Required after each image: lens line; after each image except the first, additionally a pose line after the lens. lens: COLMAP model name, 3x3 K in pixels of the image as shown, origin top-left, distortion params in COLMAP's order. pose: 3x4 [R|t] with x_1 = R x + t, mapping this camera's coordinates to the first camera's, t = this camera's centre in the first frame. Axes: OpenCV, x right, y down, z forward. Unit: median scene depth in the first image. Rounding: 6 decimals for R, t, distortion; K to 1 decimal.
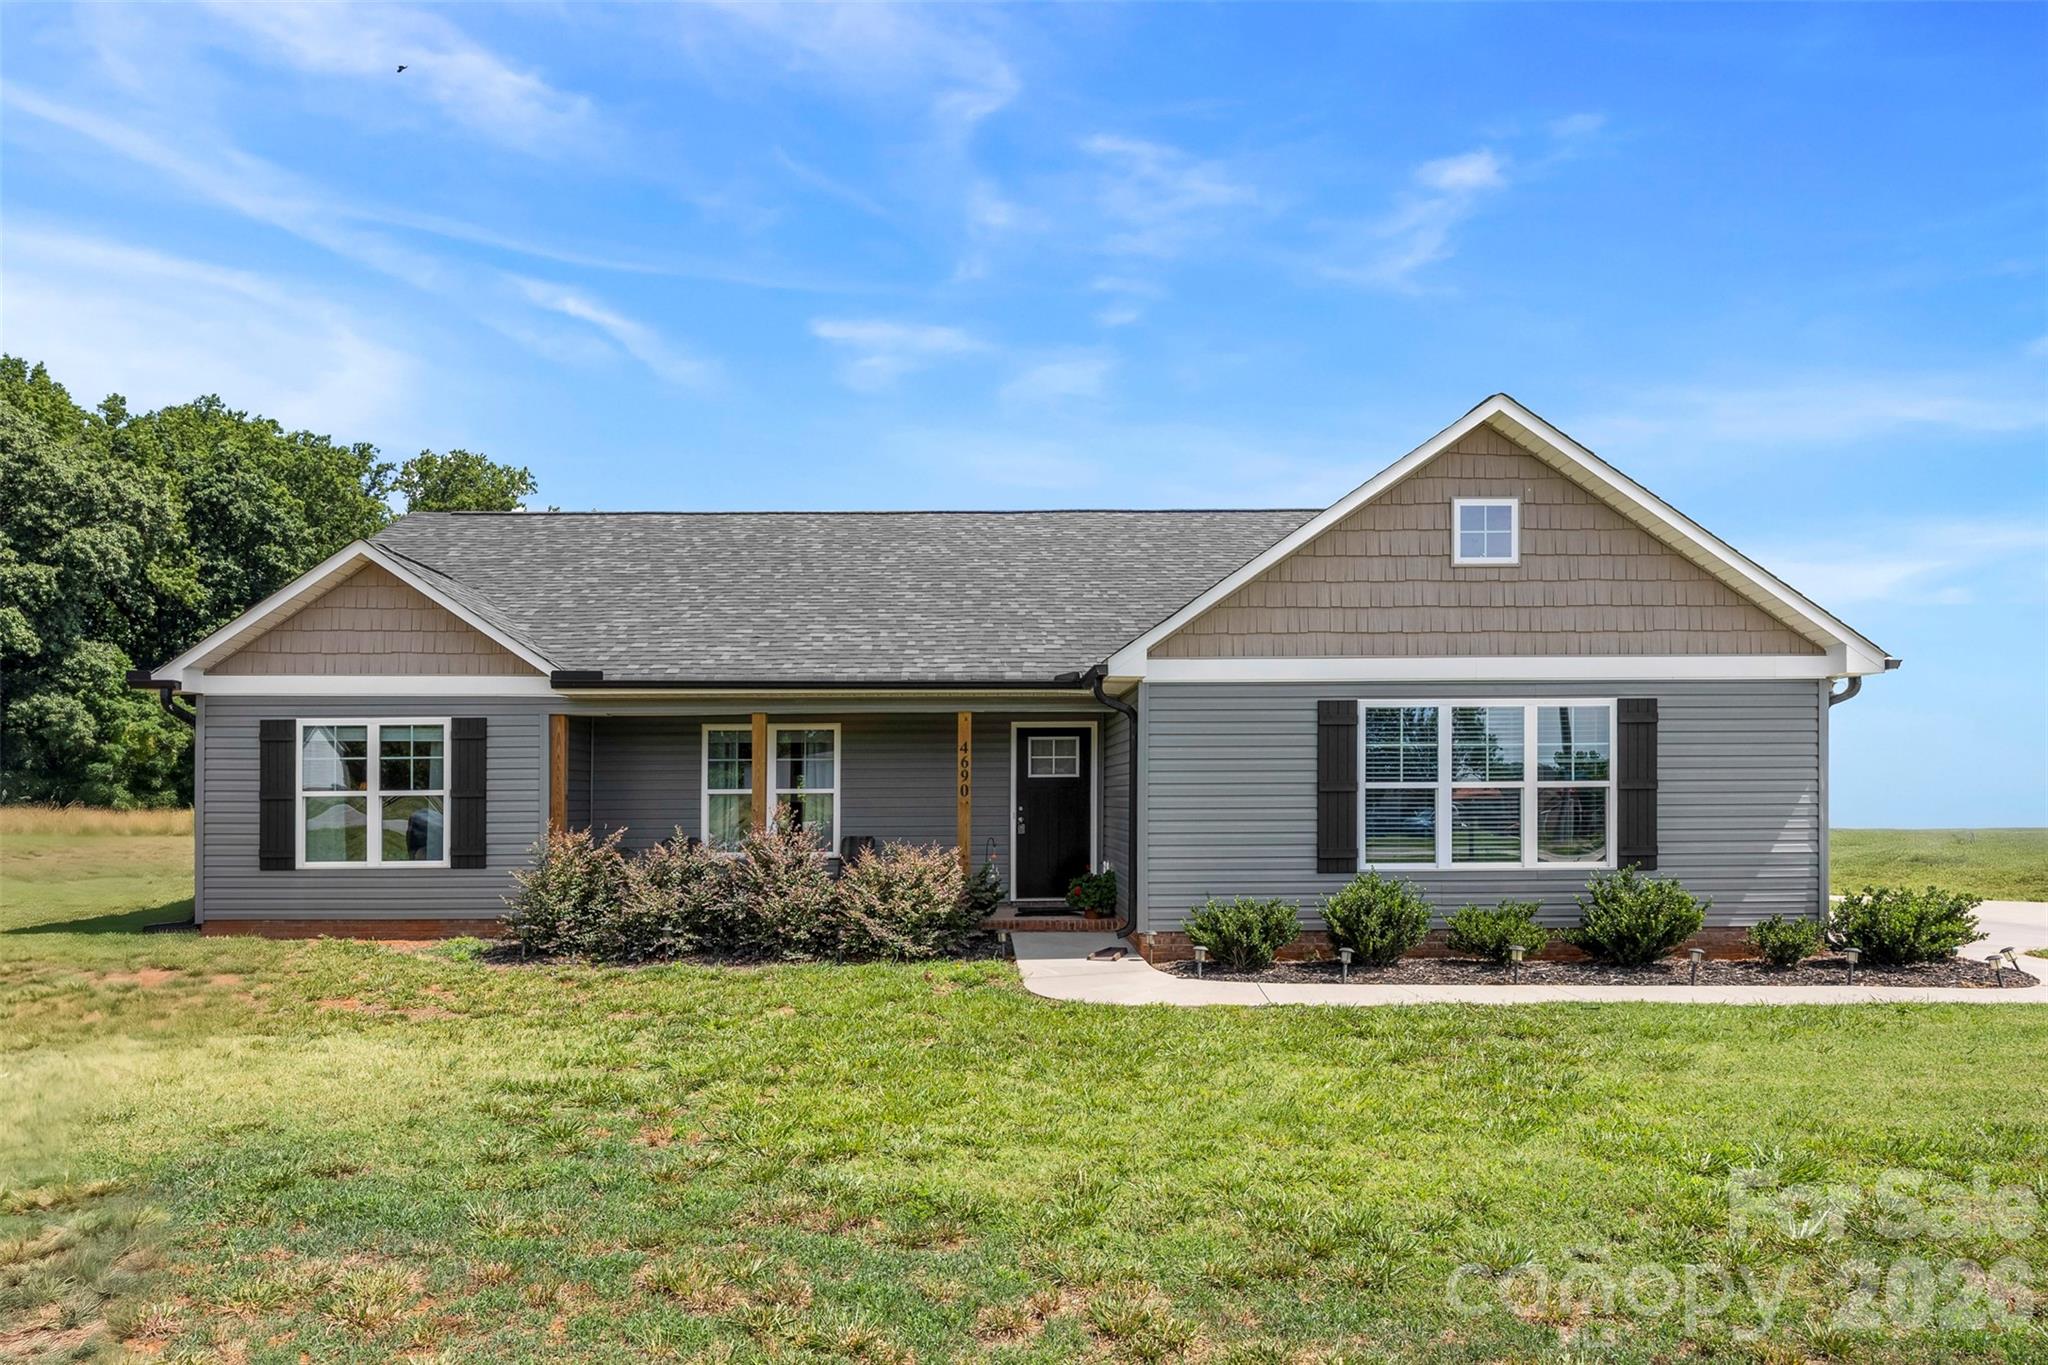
lens RADIAL K [[1281.9, 0, 1010.3], [0, 1281.9, 713.8], [0, 0, 1]] dist [-0.002585, -0.001990]
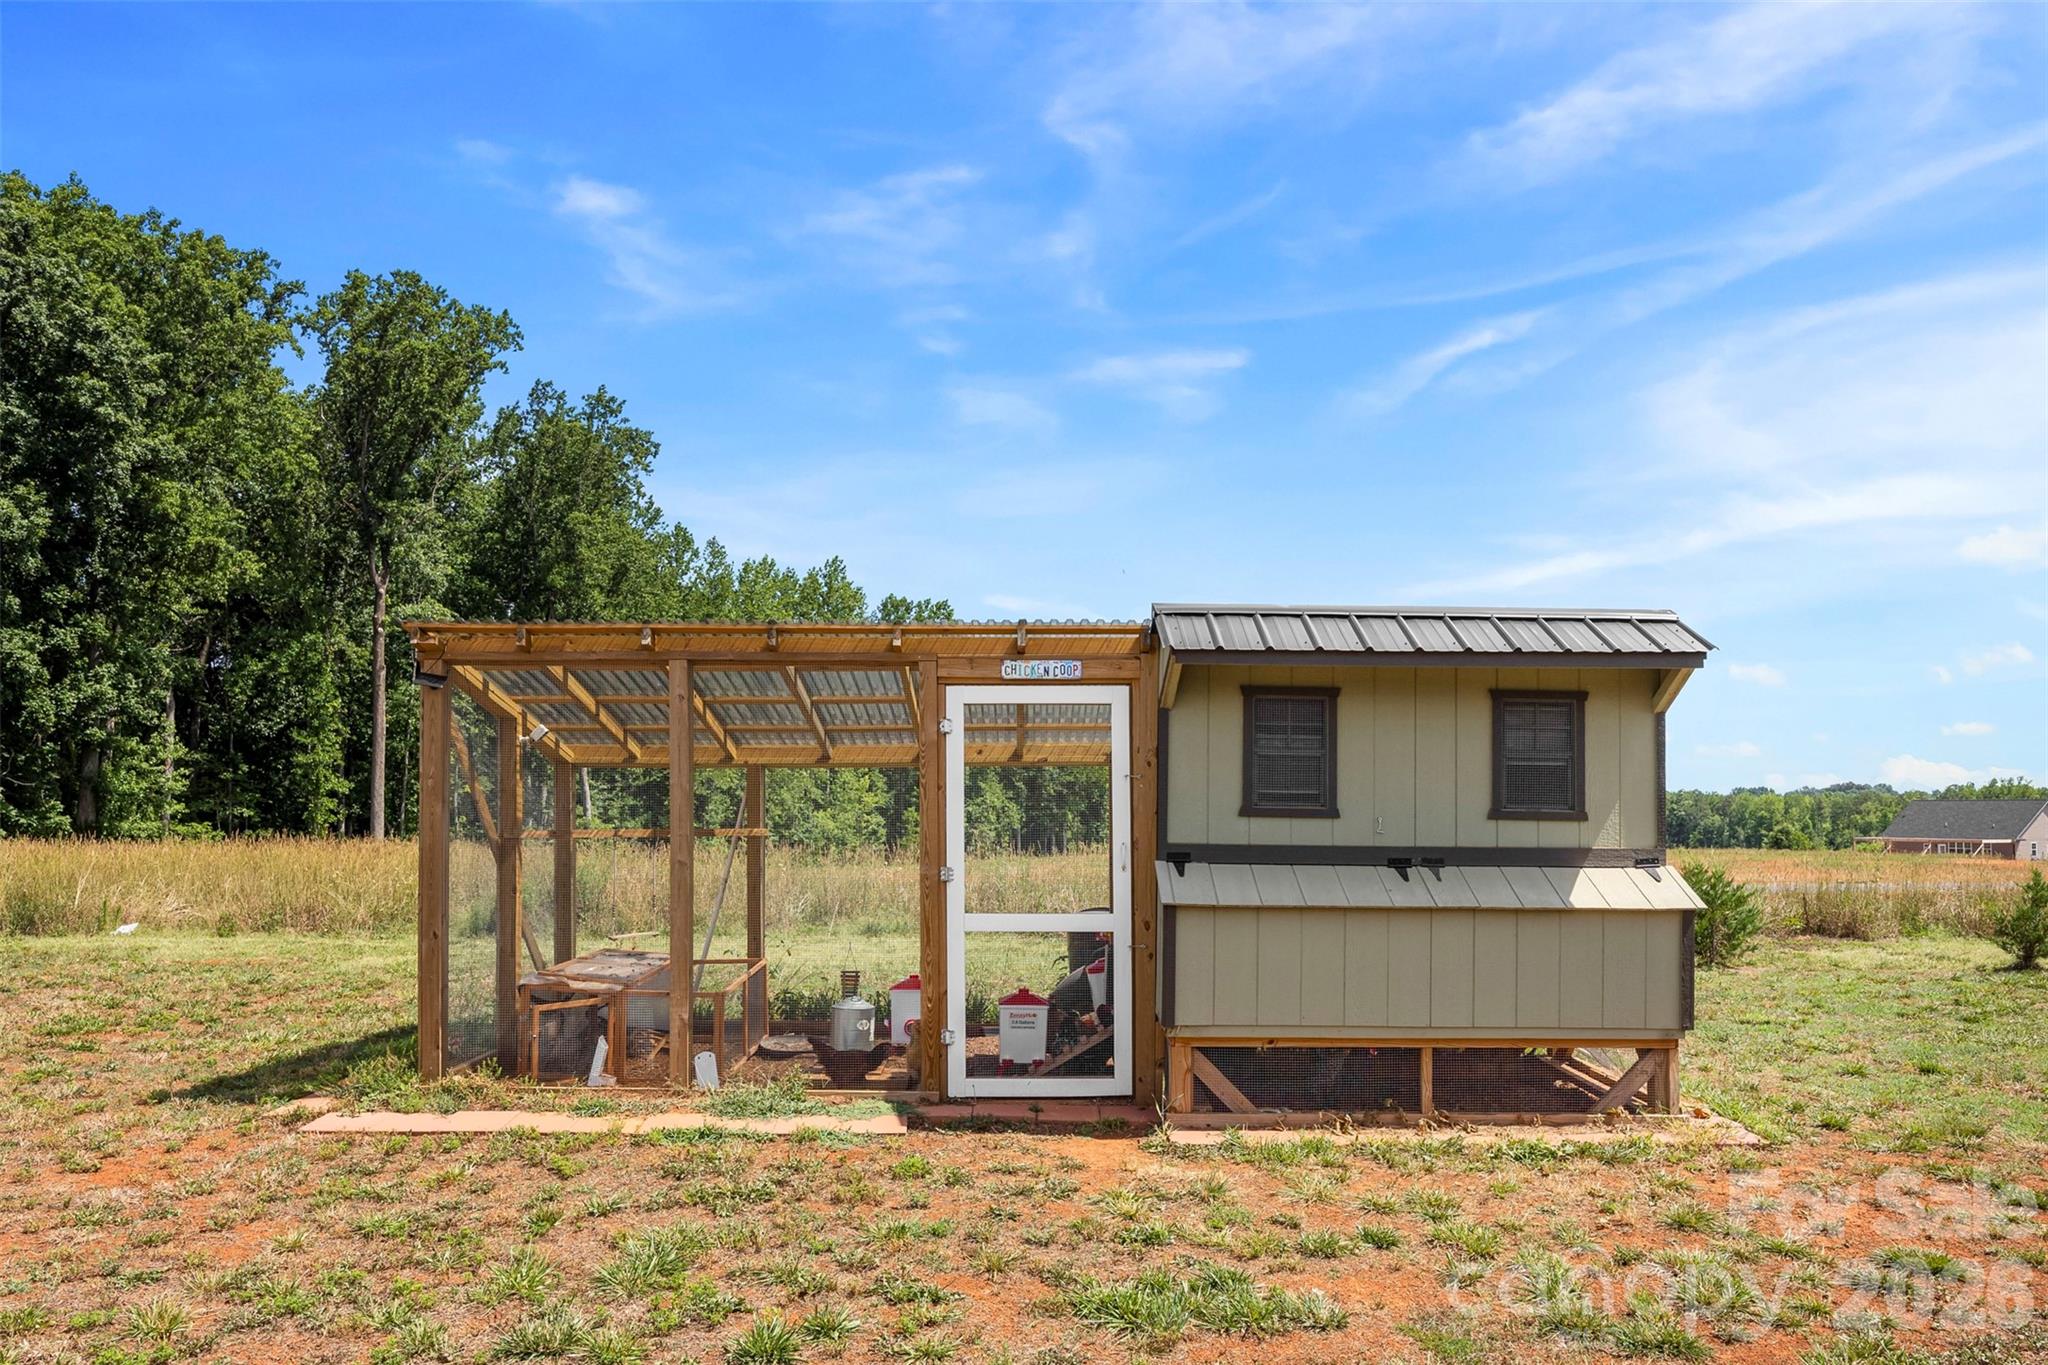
lens RADIAL K [[1469.6, 0, 1059.7], [0, 1469.6, 738.1], [0, 0, 1]] dist [-0.001791, -0.000935]
pose [[0.999817, 0.005889, 0.018194, -0.931005], [-0.006163, 0.999868, 0.015057, 0.136447], [-0.018103, -0.015166, 0.999721, 2.076038]]
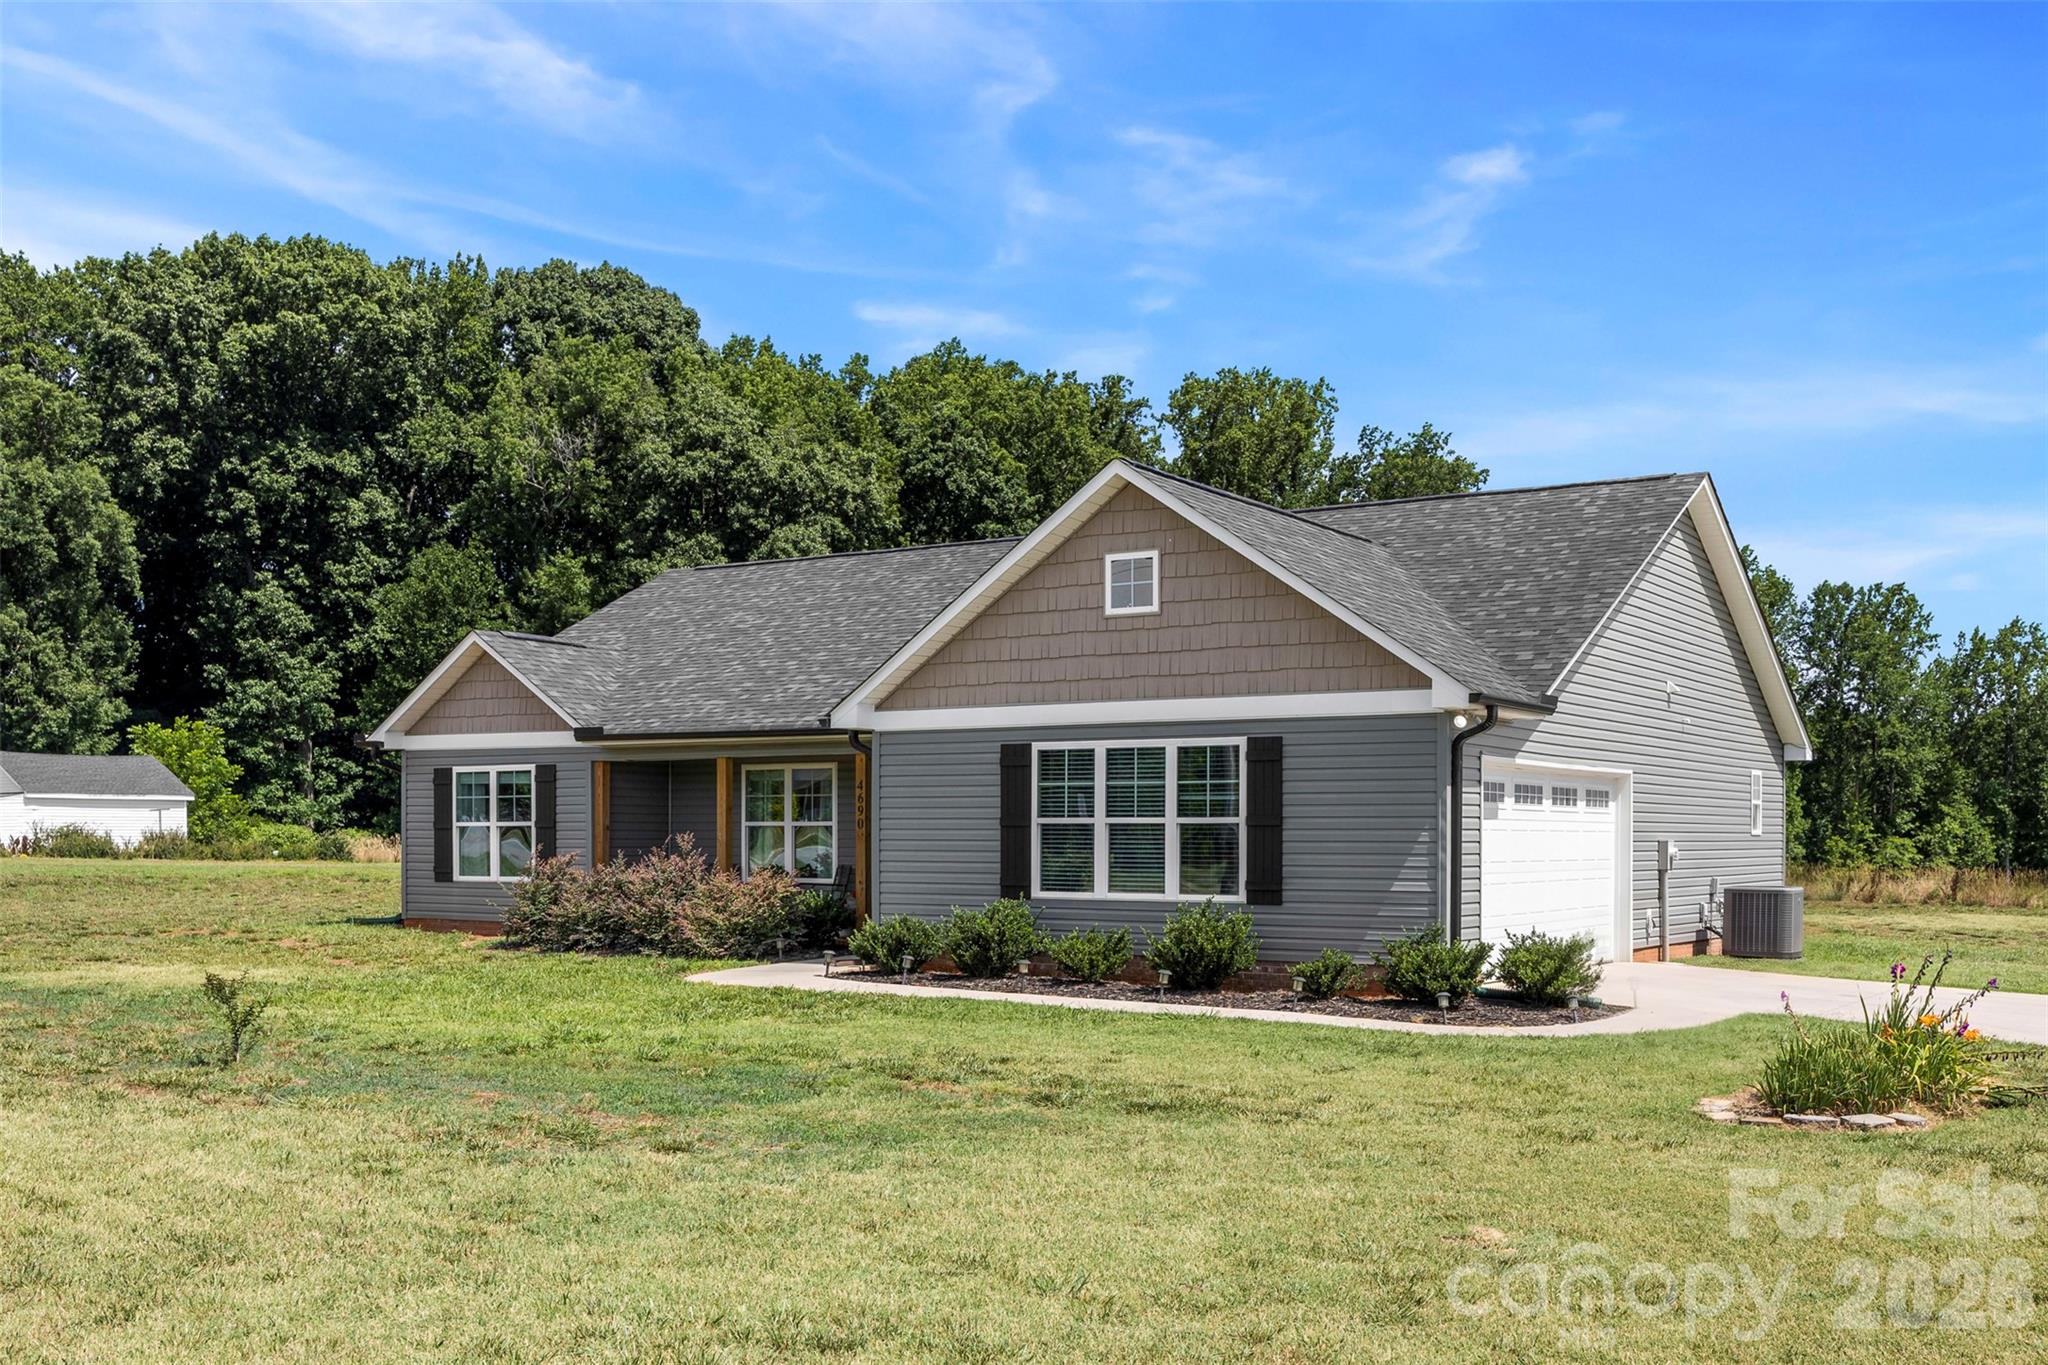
lens RADIAL K [[2034.8, 0, 1023.5], [0, 2034.8, 685.2], [0, 0, 1]] dist [0.029189, 0.000000]
pose [[0.825770, -0.033139, -0.563032, 1.106942], [0.027803, 0.999450, -0.018049, -0.025830], [0.563321, -0.000749, 0.826238, -0.400555]]
